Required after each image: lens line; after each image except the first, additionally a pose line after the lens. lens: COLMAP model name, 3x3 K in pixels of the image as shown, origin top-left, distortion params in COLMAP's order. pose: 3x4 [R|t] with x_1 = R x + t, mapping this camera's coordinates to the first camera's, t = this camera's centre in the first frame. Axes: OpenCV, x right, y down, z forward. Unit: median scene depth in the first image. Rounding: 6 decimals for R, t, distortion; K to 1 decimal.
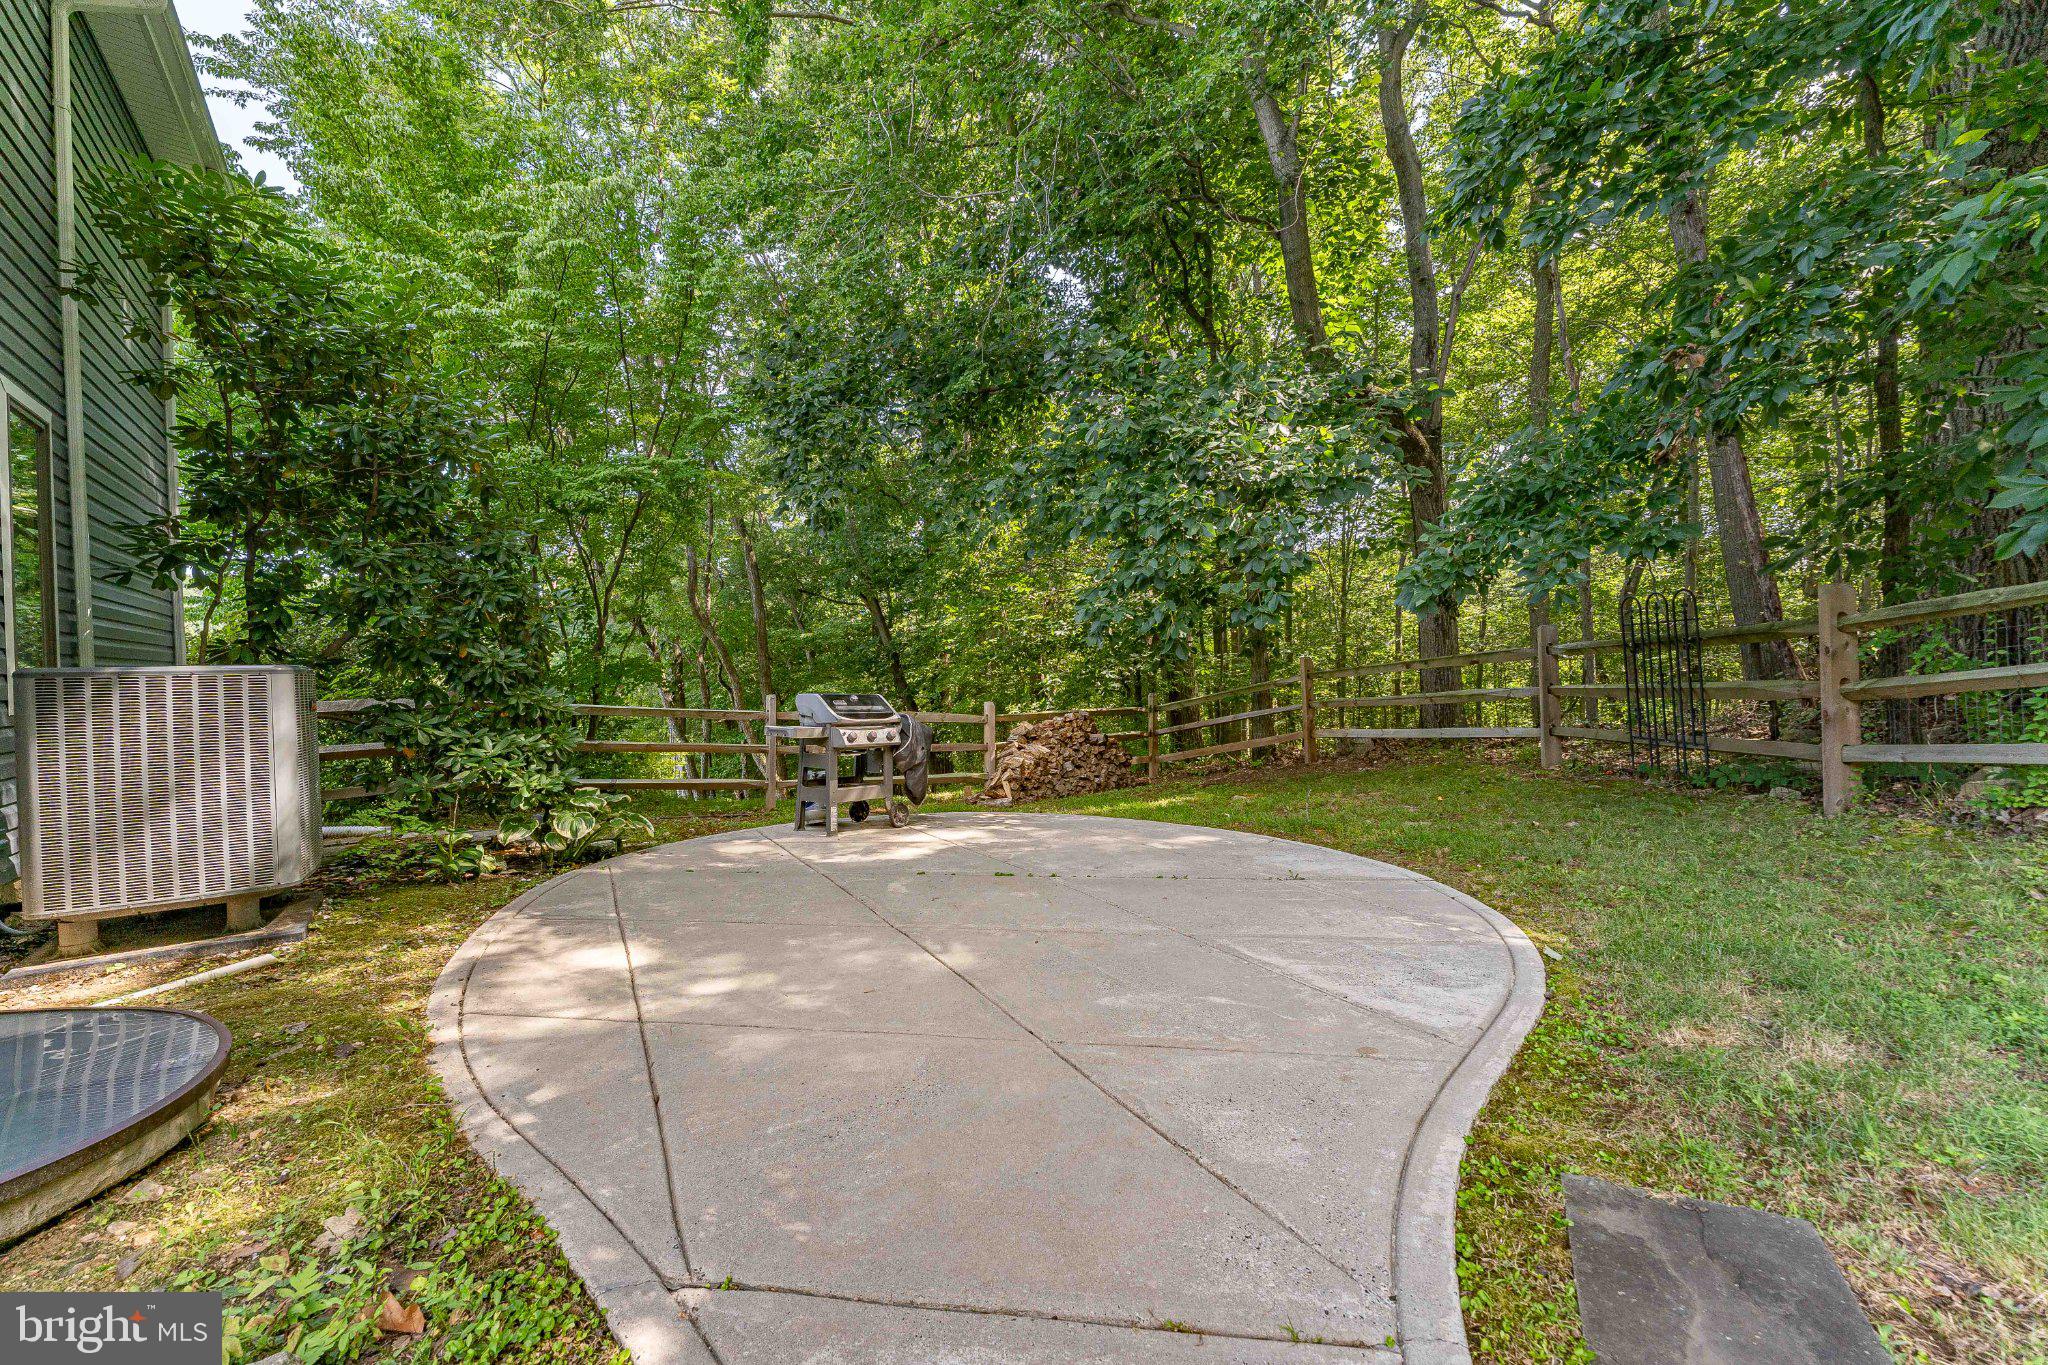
lens RADIAL K [[815.8, 0, 1027.0], [0, 815.8, 681.0], [0, 0, 1]] dist [0.000507, 0.000110]
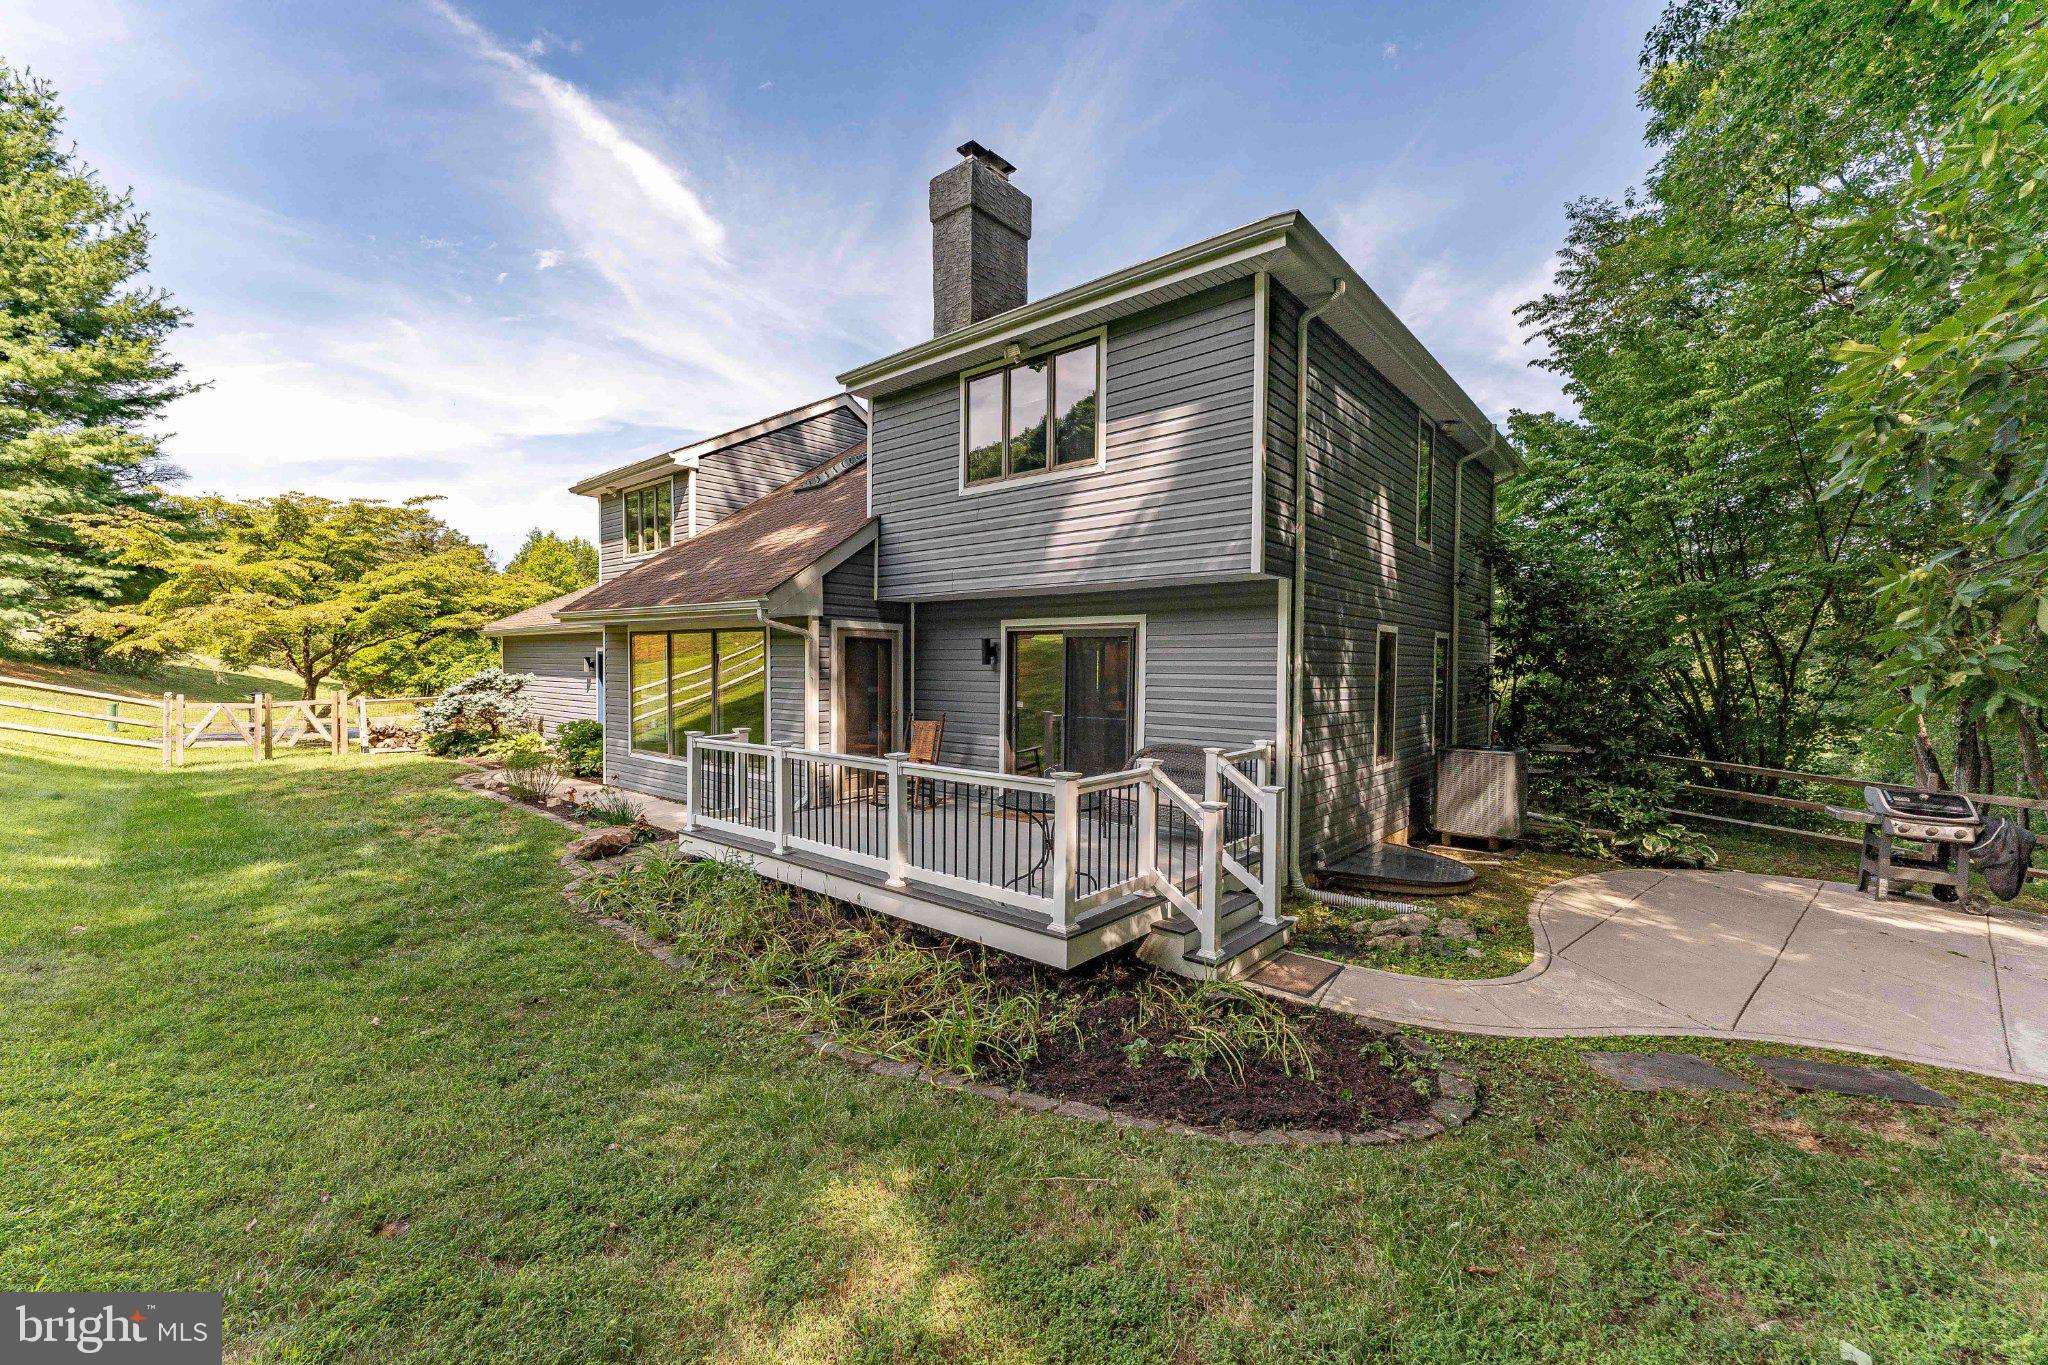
lens RADIAL K [[828.5, 0, 991.7], [0, 828.5, 681.4], [0, 0, 1]] dist [0.000602, -0.000101]
pose [[0.197176, 0.039764, -0.979561, 0.850958], [-0.022315, 0.999100, 0.036065, -0.195905], [0.980114, 0.014748, 0.197886, -0.728006]]
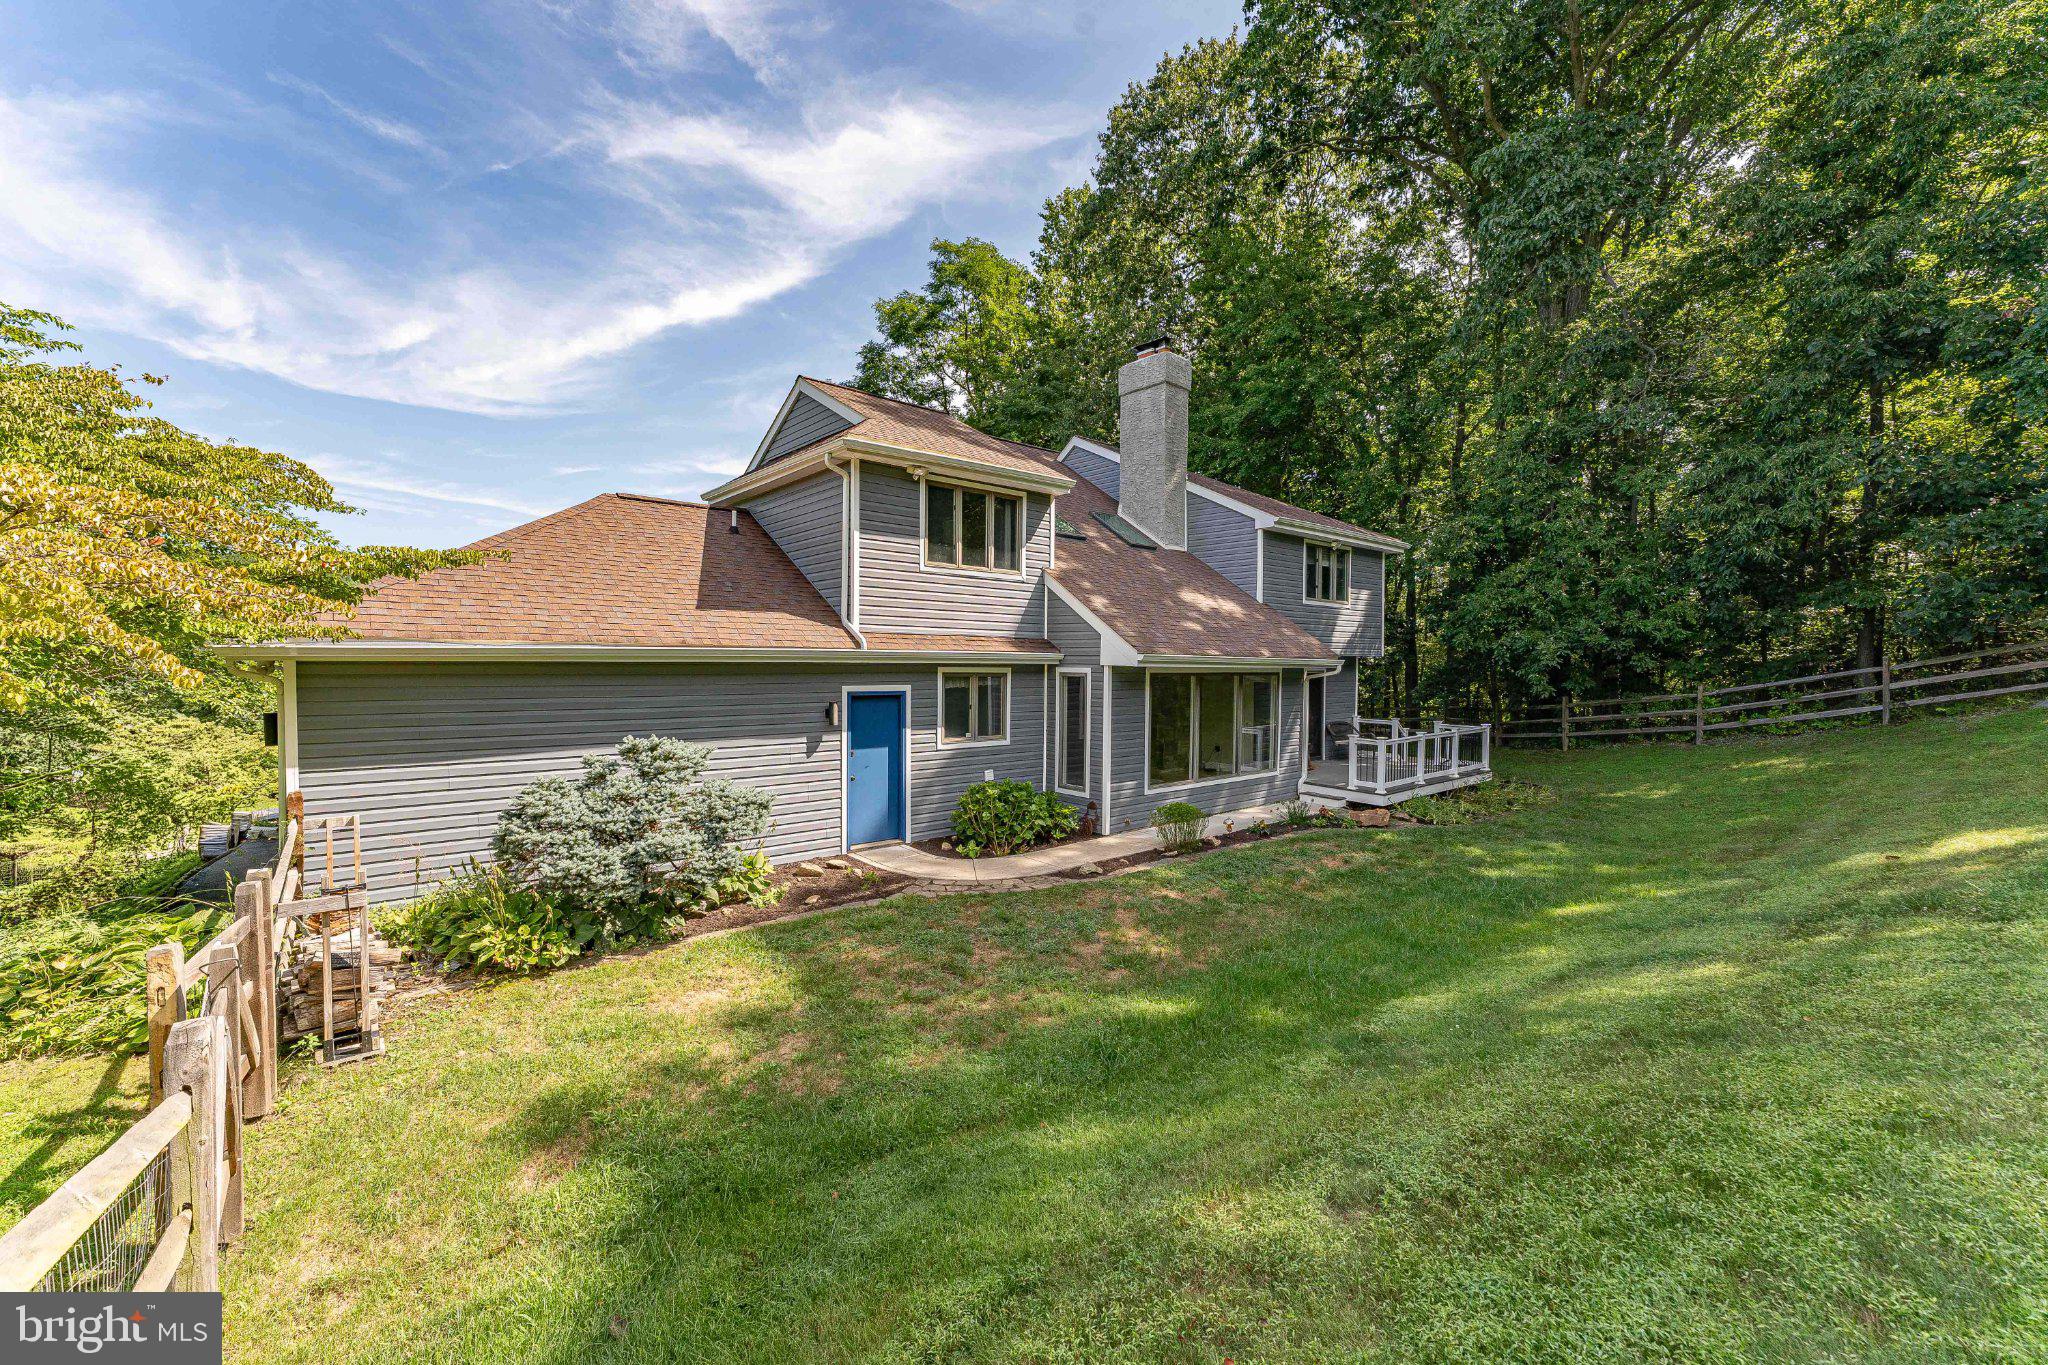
lens RADIAL K [[828.5, 0, 991.7], [0, 828.5, 681.4], [0, 0, 1]] dist [0.000602, -0.000101]
pose [[0.997404, 0.021240, 0.068805, -2.227887], [-0.022076, 0.999691, 0.011416, -0.220211], [-0.068541, -0.012905, 0.997565, -3.567564]]
